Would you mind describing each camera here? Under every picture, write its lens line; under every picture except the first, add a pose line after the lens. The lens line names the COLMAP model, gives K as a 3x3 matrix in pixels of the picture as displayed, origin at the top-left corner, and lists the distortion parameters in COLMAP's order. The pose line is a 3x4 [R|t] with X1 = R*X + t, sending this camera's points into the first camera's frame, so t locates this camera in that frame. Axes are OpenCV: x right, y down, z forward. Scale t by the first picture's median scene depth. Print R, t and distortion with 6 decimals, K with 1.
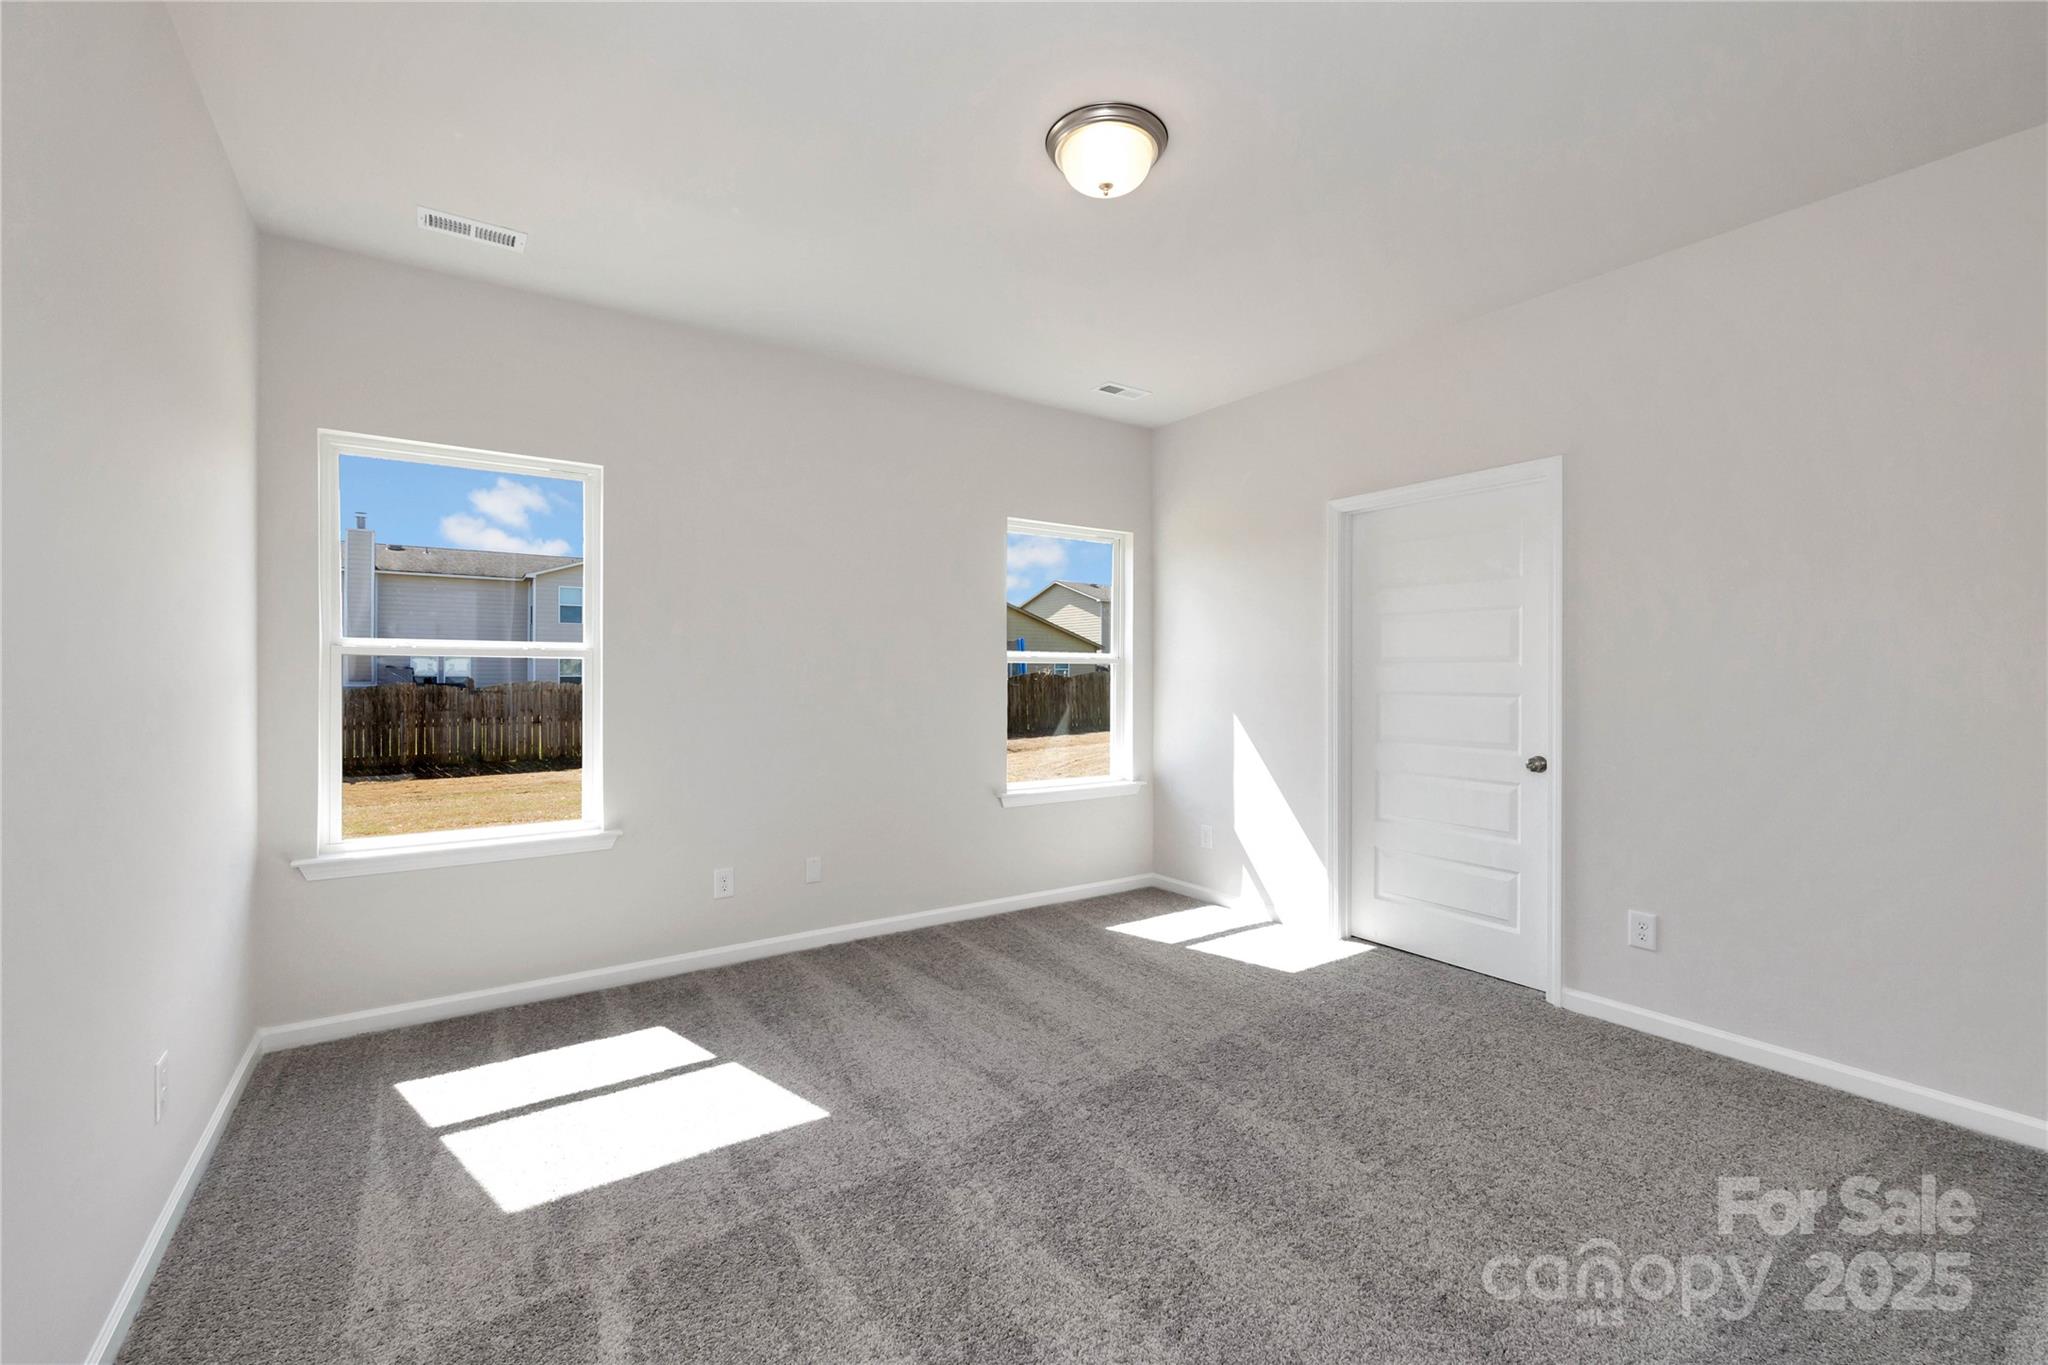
lens RADIAL K [[857.4, 0, 1024.0], [0, 857.4, 682.5], [0, 0, 1]] dist [0.003017, 0.000221]
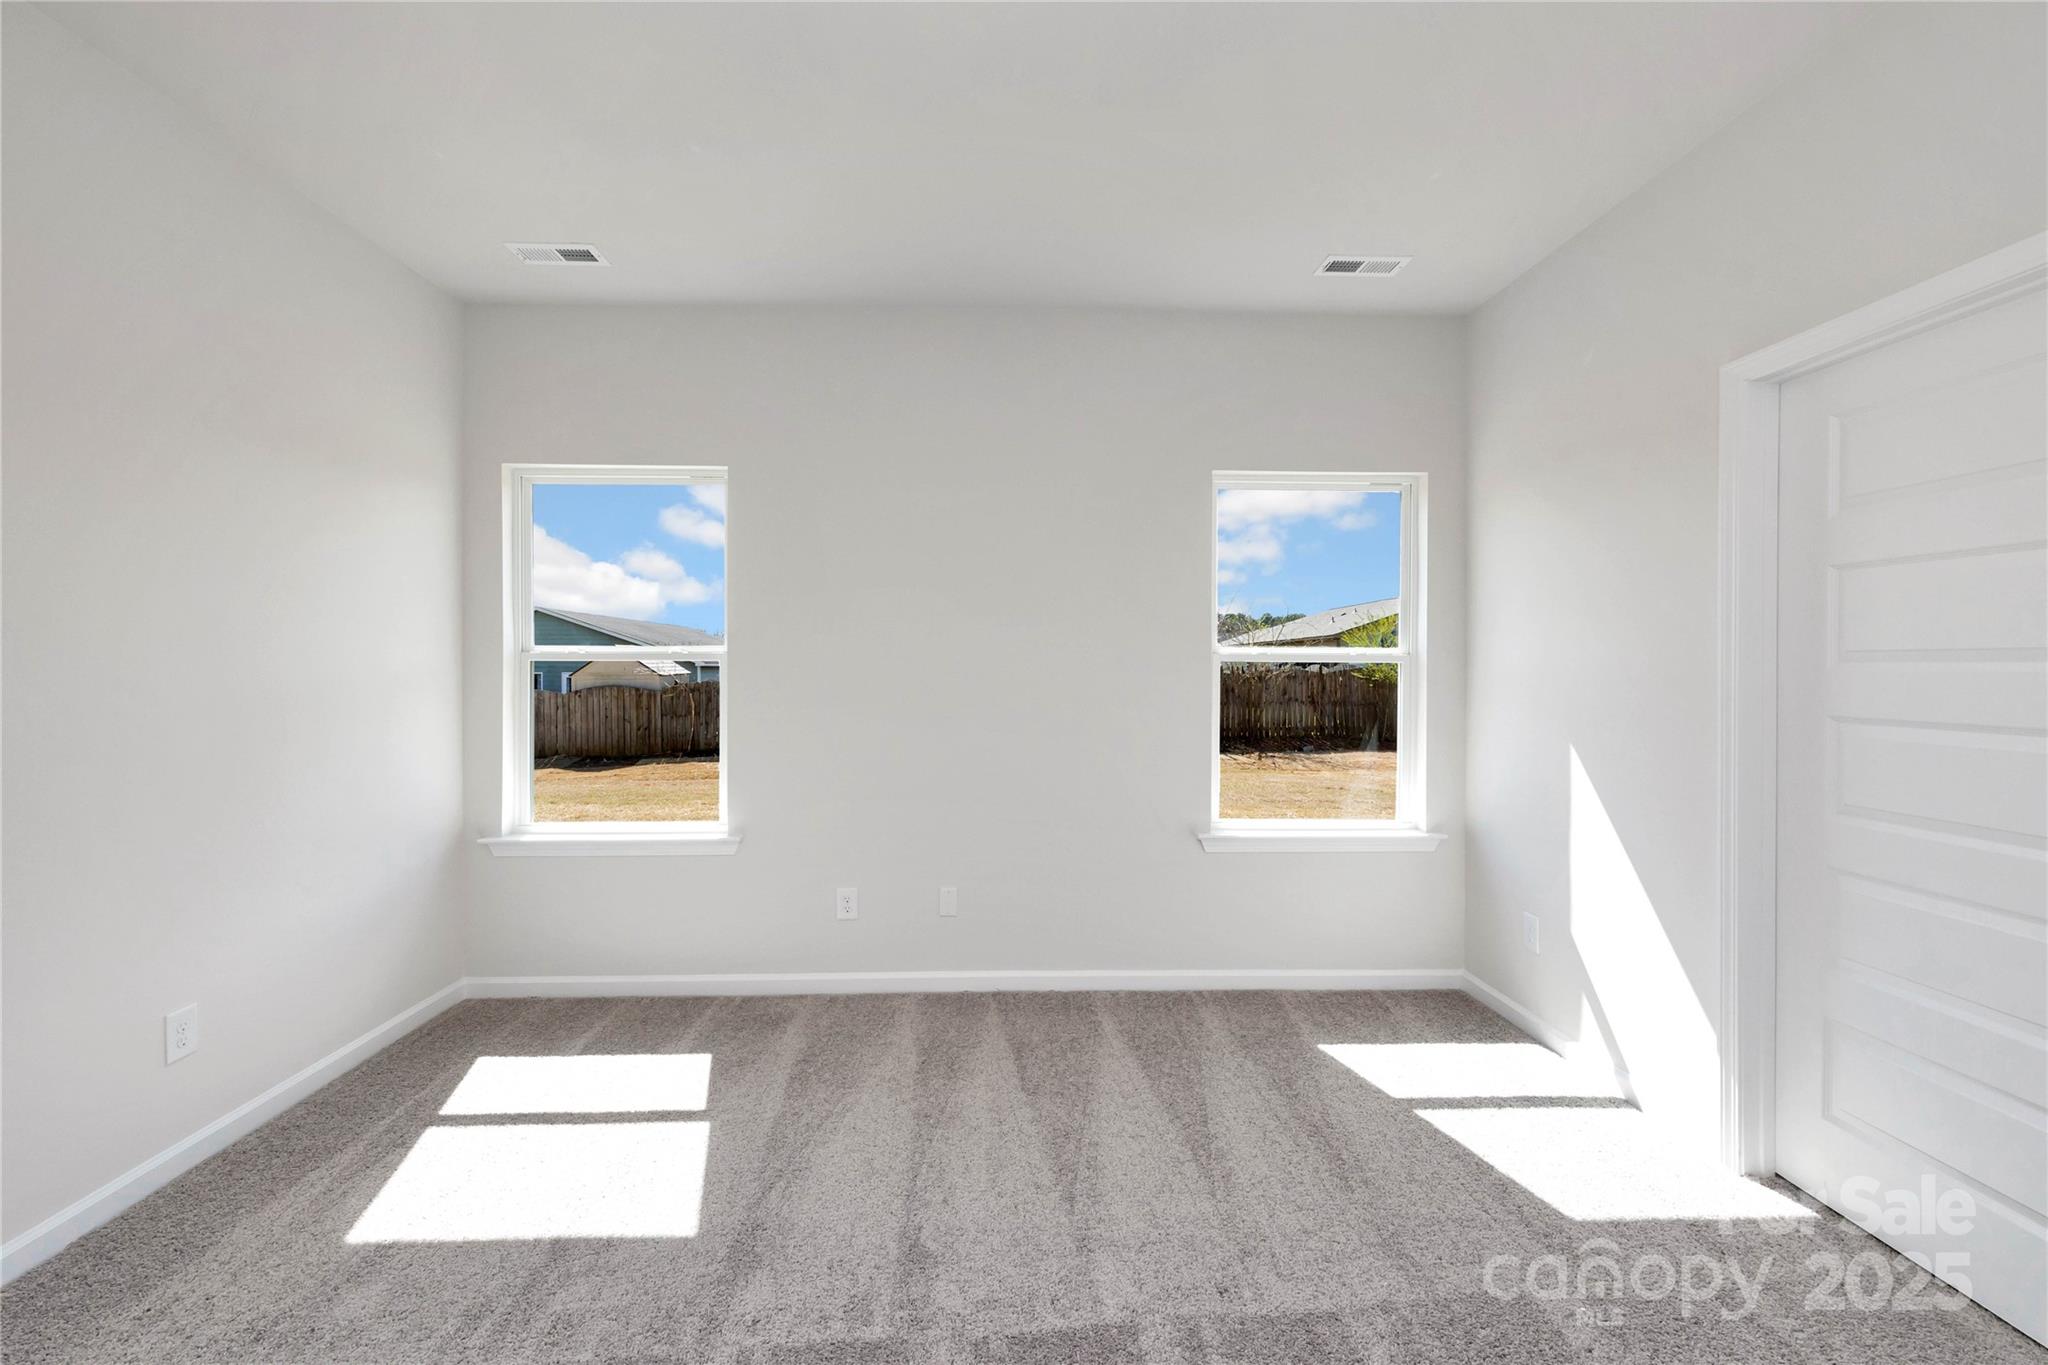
lens RADIAL K [[857.4, 0, 1024.0], [0, 857.4, 682.5], [0, 0, 1]] dist [0.003017, 0.000221]
pose [[0.837347, 0.010059, -0.546579, 0.302739], [-0.003411, 0.999907, 0.013177, -0.017017], [0.546661, -0.009170, 0.837304, 0.324066]]
